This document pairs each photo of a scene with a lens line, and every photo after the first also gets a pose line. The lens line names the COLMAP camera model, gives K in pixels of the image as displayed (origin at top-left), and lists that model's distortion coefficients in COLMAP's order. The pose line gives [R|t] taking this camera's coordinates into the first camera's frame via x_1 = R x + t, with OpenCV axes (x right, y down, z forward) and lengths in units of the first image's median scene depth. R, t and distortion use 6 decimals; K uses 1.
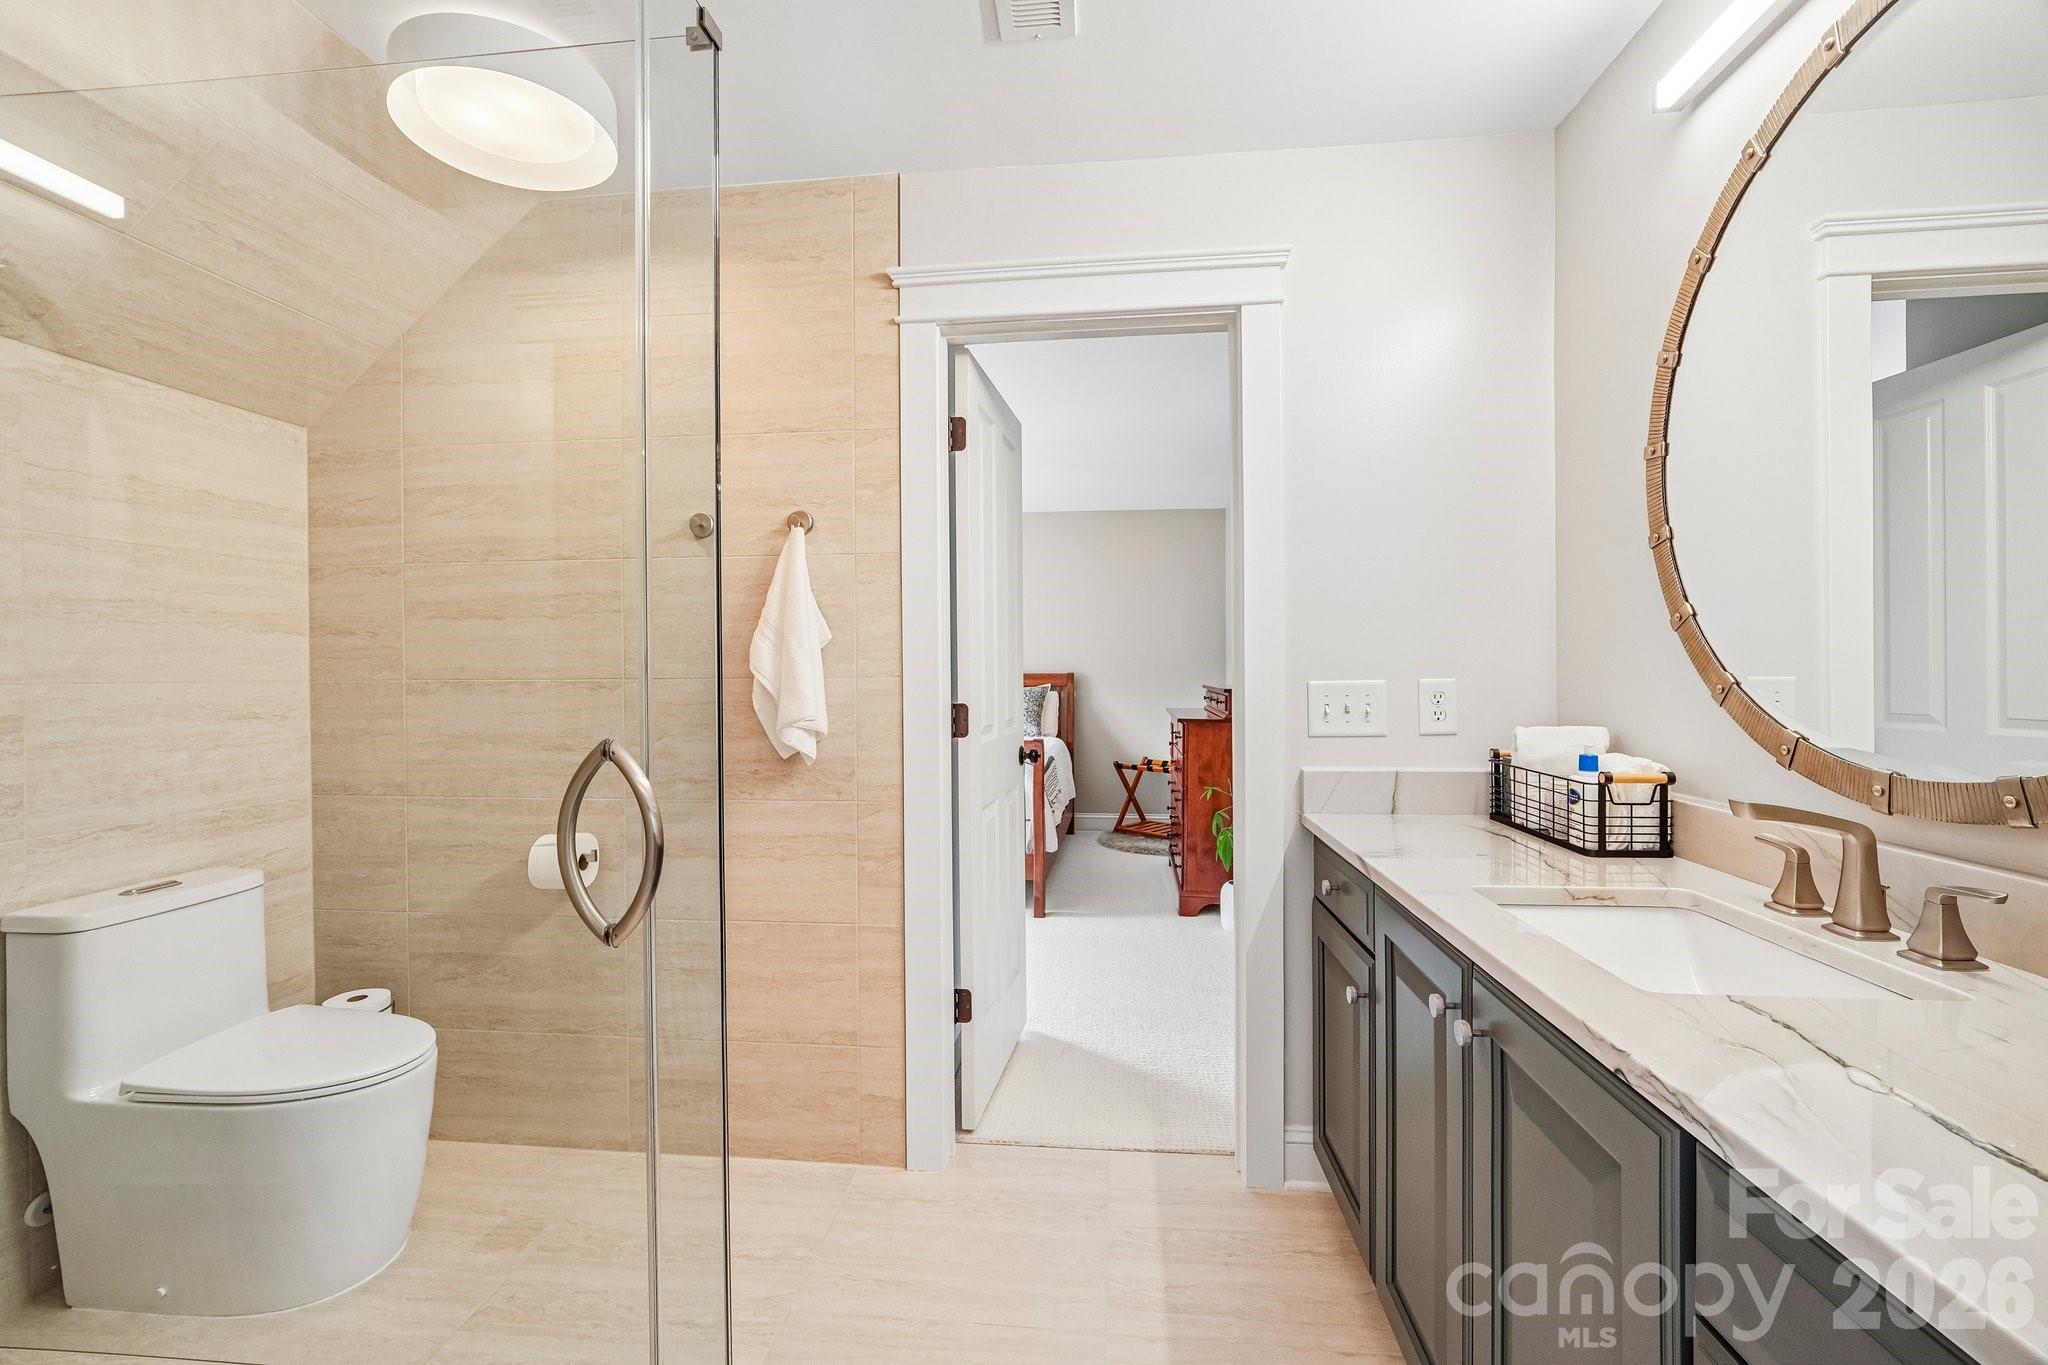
lens RADIAL K [[860.5, 0, 1018.0], [0, 860.5, 679.4], [0, 0, 1]] dist [-0.009831, 0.002371]
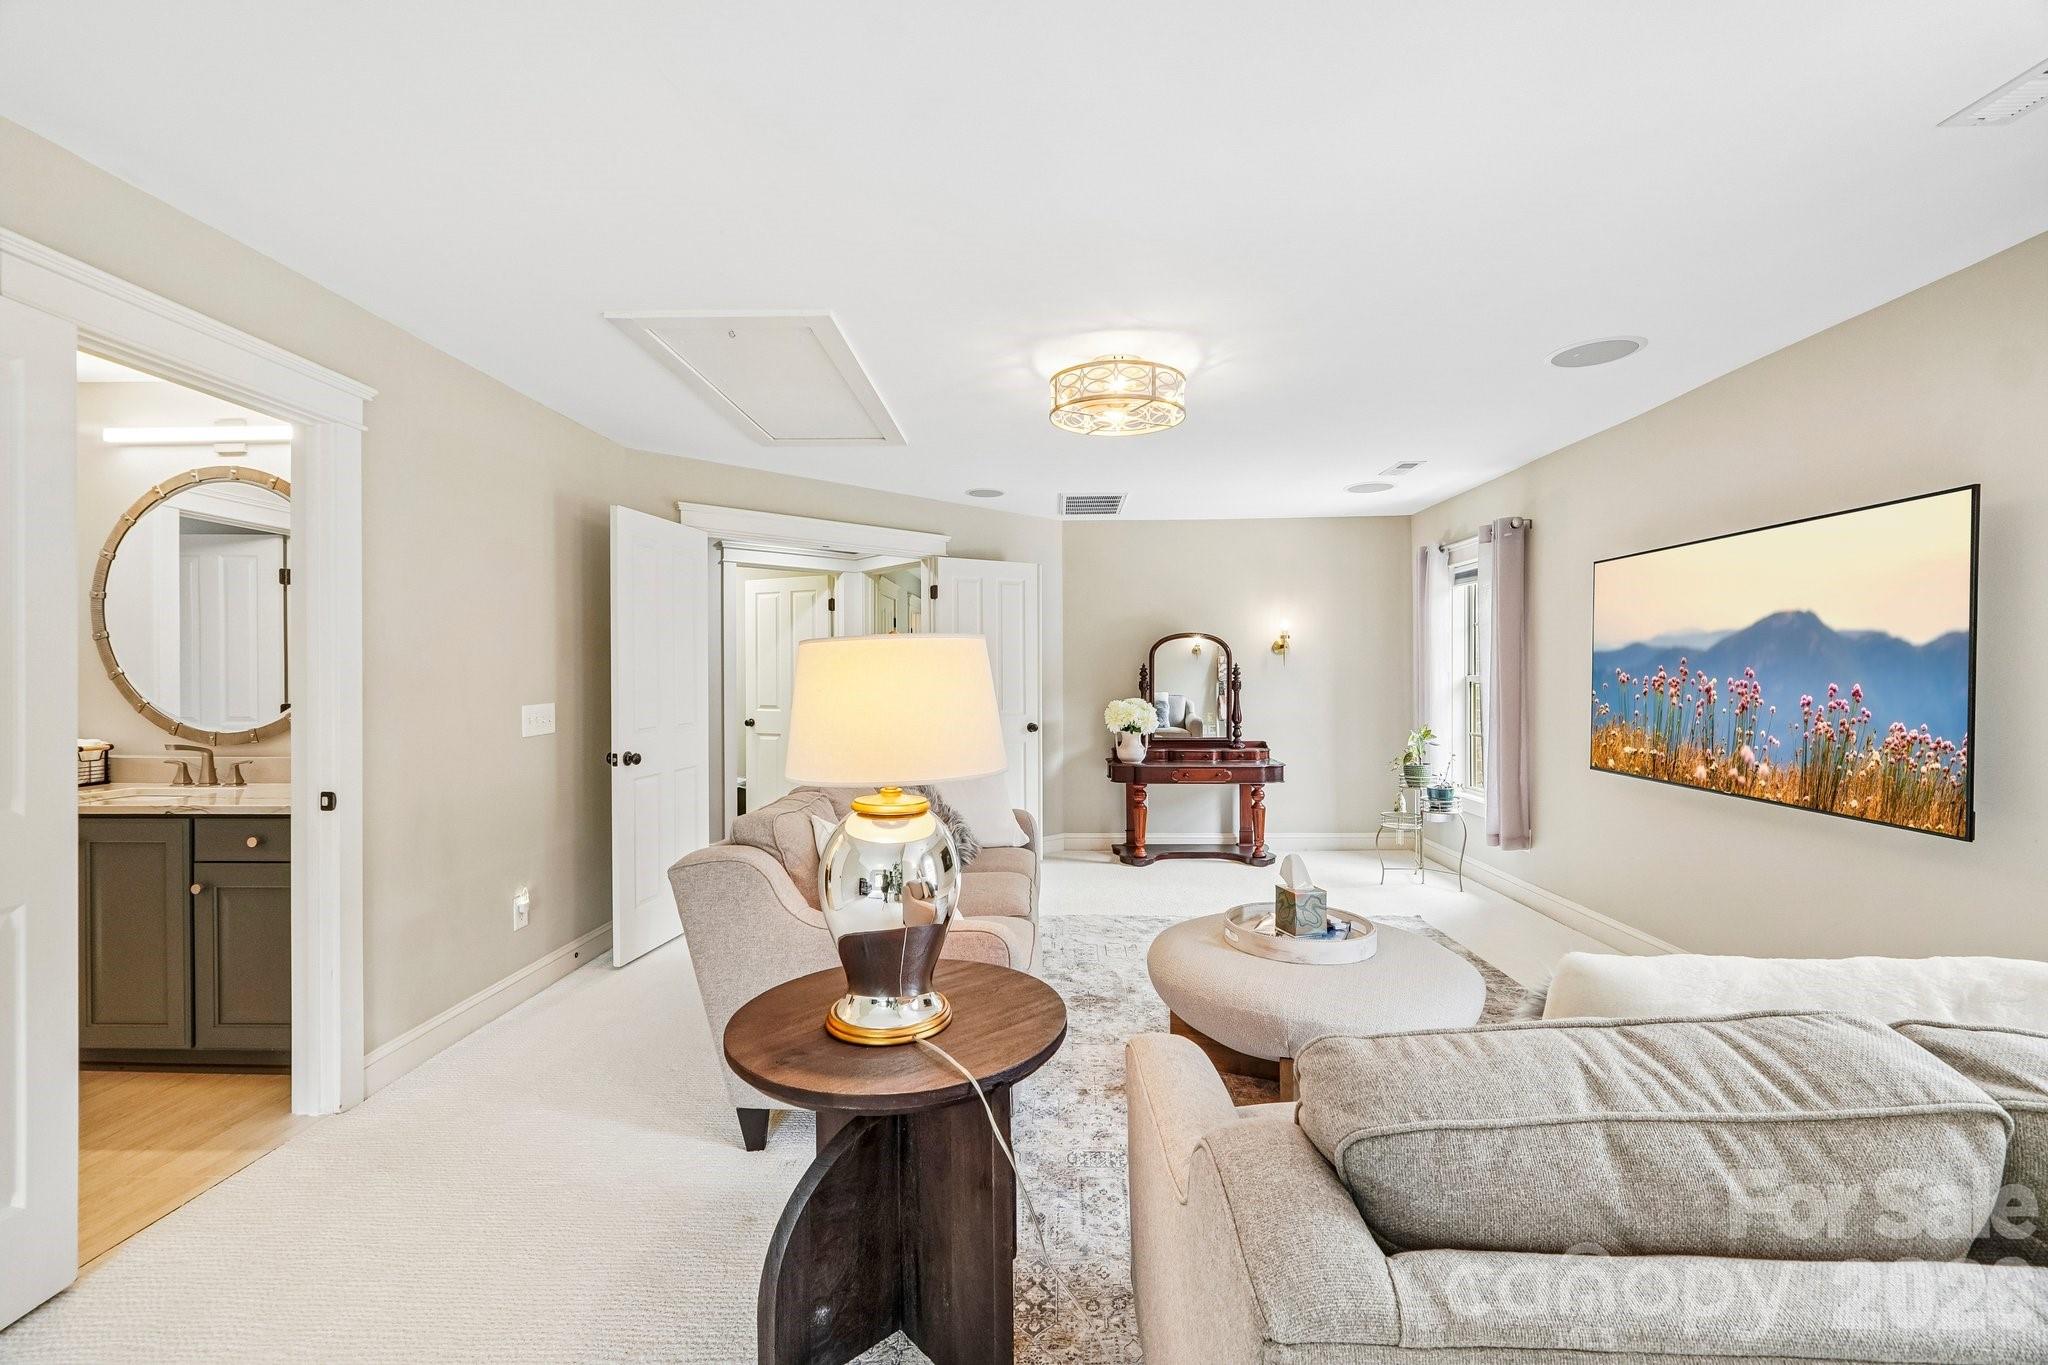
lens RADIAL K [[860.5, 0, 1020.8], [0, 860.5, 670.2], [0, 0, 1]] dist [-0.009831, 0.002371]
pose [[-0.071961, 0.014415, 0.997303, -1.592327], [0.008818, 0.999866, -0.013816, -0.031807], [-0.997368, 0.007800, -0.072078, -1.176002]]
